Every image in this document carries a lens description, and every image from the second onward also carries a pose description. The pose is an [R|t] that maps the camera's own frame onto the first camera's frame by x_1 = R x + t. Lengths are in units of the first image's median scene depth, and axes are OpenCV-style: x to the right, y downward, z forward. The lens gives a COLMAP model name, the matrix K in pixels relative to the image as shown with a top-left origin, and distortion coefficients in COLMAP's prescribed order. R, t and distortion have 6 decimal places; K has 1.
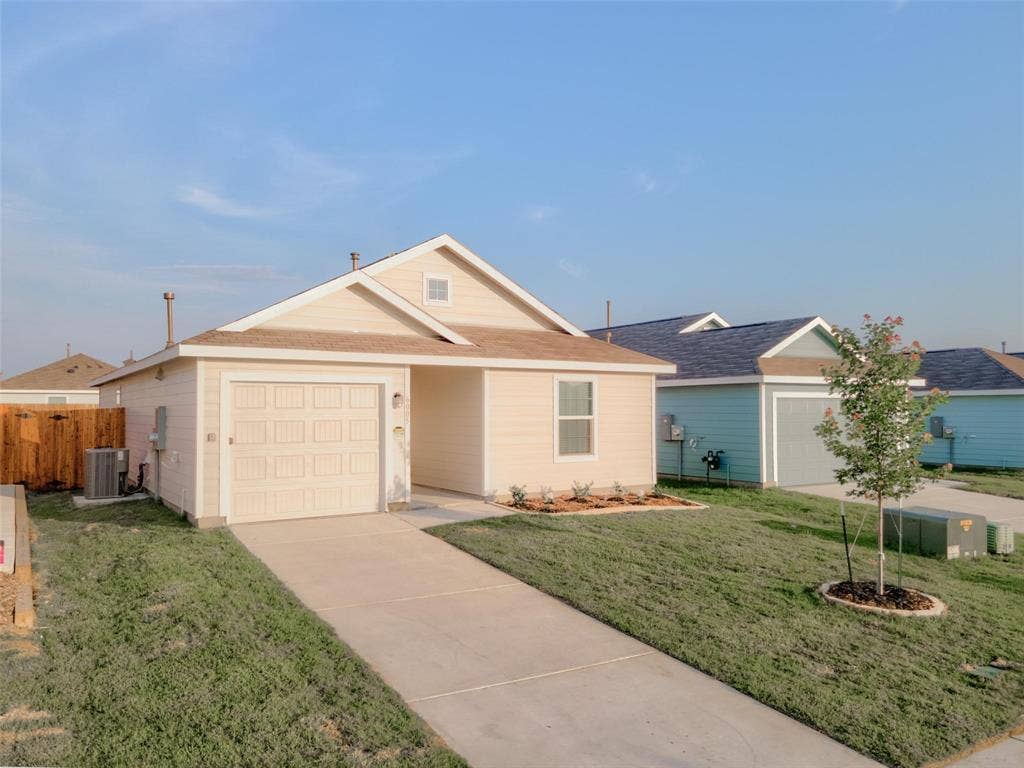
lens RADIAL K [[756.3, 0, 519.7], [0, 756.3, 387.2], [0, 0, 1]] dist [0.046782, 0.005460]
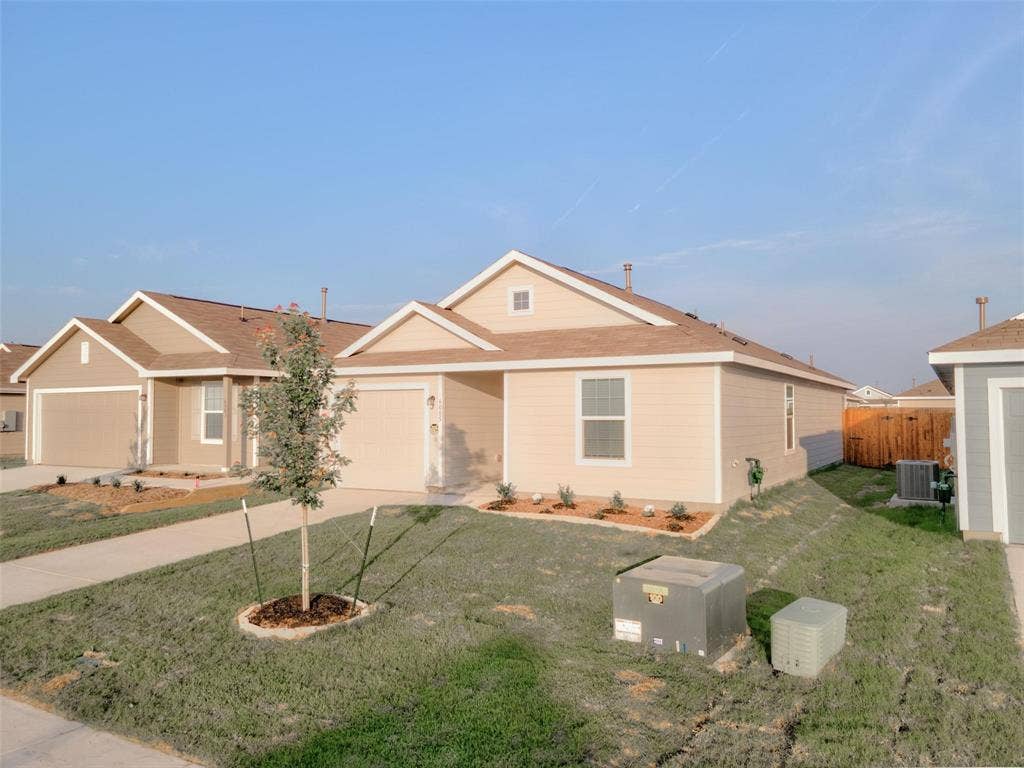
lens RADIAL K [[744.8, 0, 521.9], [0, 744.8, 382.6], [0, 0, 1]] dist [0.052178, -0.000754]
pose [[0.459443, -0.037574, -0.887412, 0.894097], [0.026178, 0.999244, -0.028756, 0.022265], [0.887822, -0.010019, 0.460079, 0.533534]]
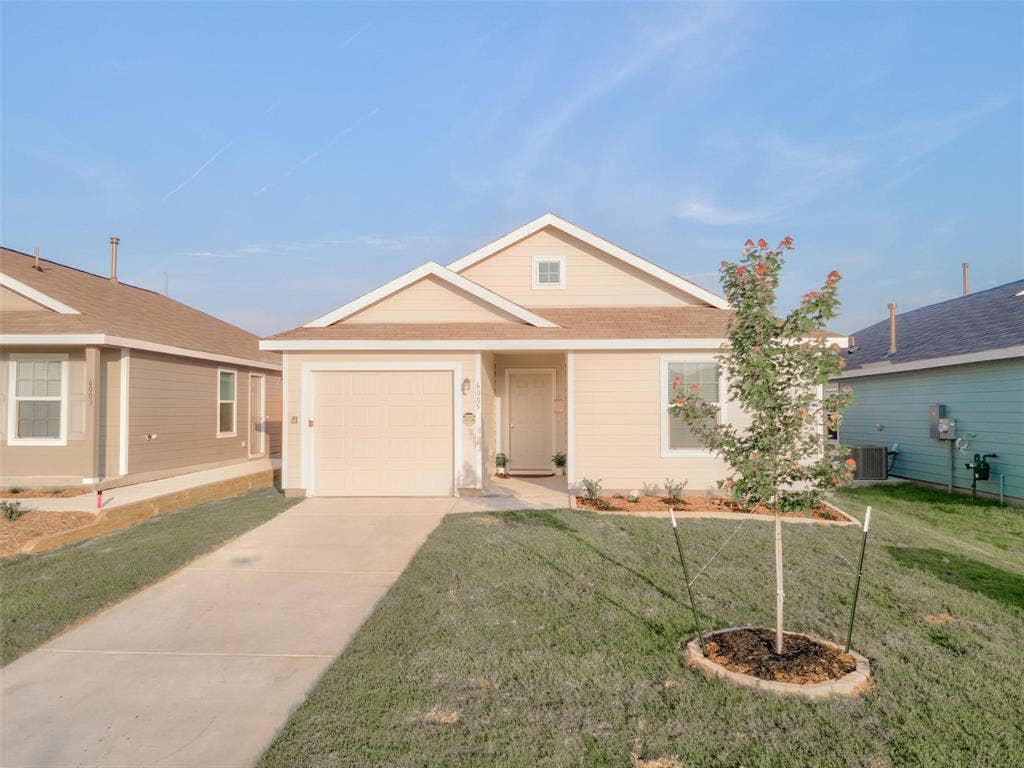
lens RADIAL K [[756.3, 0, 519.7], [0, 756.3, 387.2], [0, 0, 1]] dist [0.046782, 0.005460]
pose [[0.815569, -0.017917, -0.578382, 0.438201], [0.017393, 0.999828, -0.006448, 0.023915], [0.578398, -0.004801, 0.815740, 0.207009]]
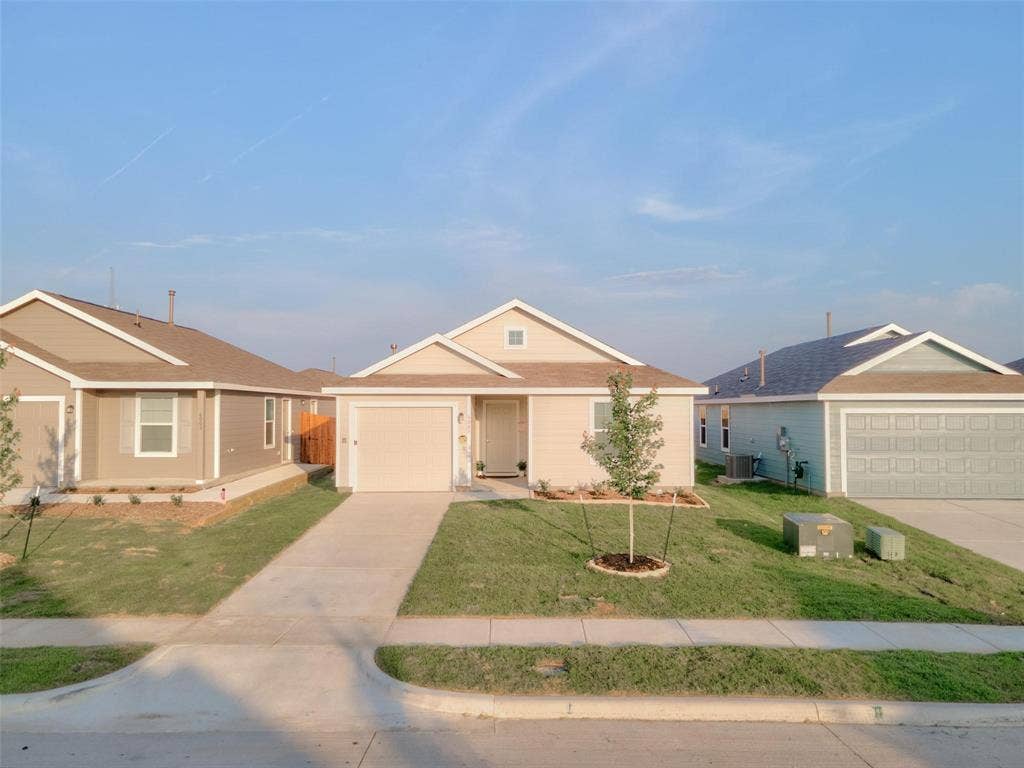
lens RADIAL K [[756.3, 0, 519.7], [0, 756.3, 387.2], [0, 0, 1]] dist [0.046782, 0.005460]
pose [[0.848431, -0.014046, -0.529119, 0.674696], [0.014581, 0.999889, -0.003163, -0.034389], [0.529105, -0.005031, 0.848542, -0.194175]]
